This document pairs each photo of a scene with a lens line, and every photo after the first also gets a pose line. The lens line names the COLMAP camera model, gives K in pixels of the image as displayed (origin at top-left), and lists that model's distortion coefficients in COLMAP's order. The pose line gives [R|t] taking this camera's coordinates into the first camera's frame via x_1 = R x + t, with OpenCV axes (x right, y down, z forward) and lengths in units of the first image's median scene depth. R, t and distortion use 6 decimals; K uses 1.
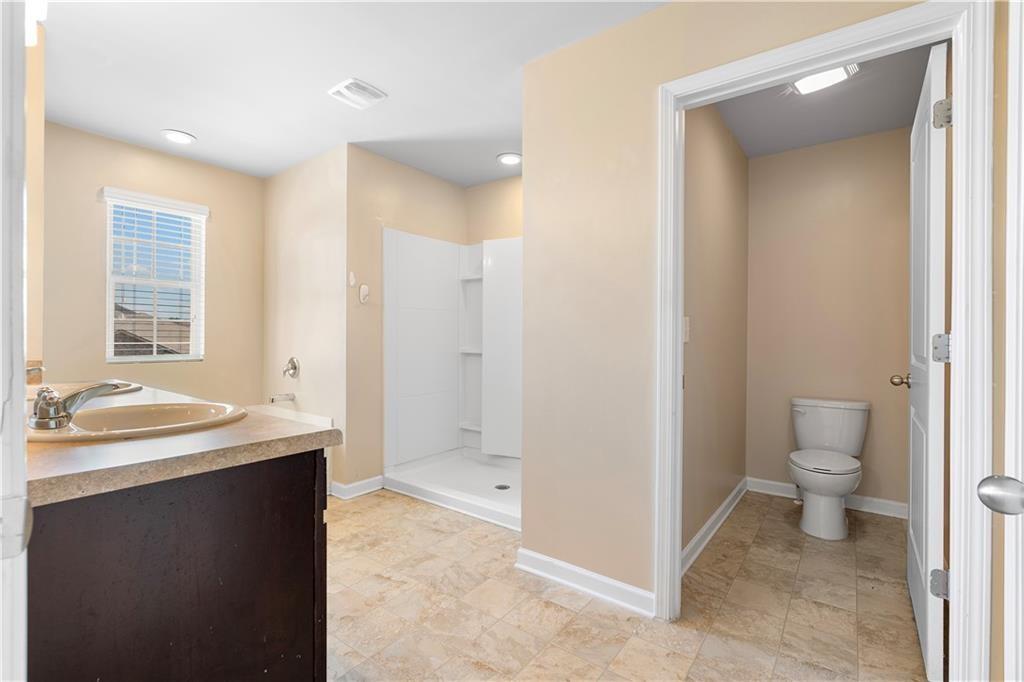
lens RADIAL K [[464.6, 0, 511.5], [0, 464.6, 337.6], [0, 0, 1]] dist [-0.004683, 0.000089]
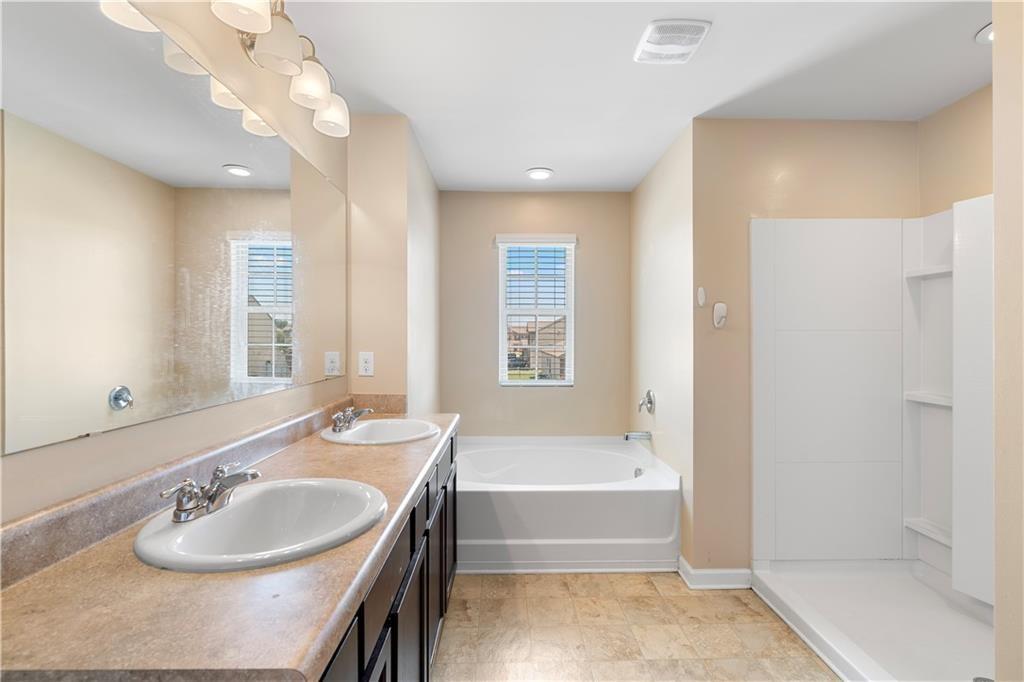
lens RADIAL K [[464.6, 0, 511.5], [0, 464.6, 337.6], [0, 0, 1]] dist [-0.004683, 0.000089]
pose [[0.617311, -0.007230, -0.786686, 0.055011], [0.002080, 0.999969, -0.007559, -0.052075], [0.786717, 0.003030, 0.617307, 0.278423]]
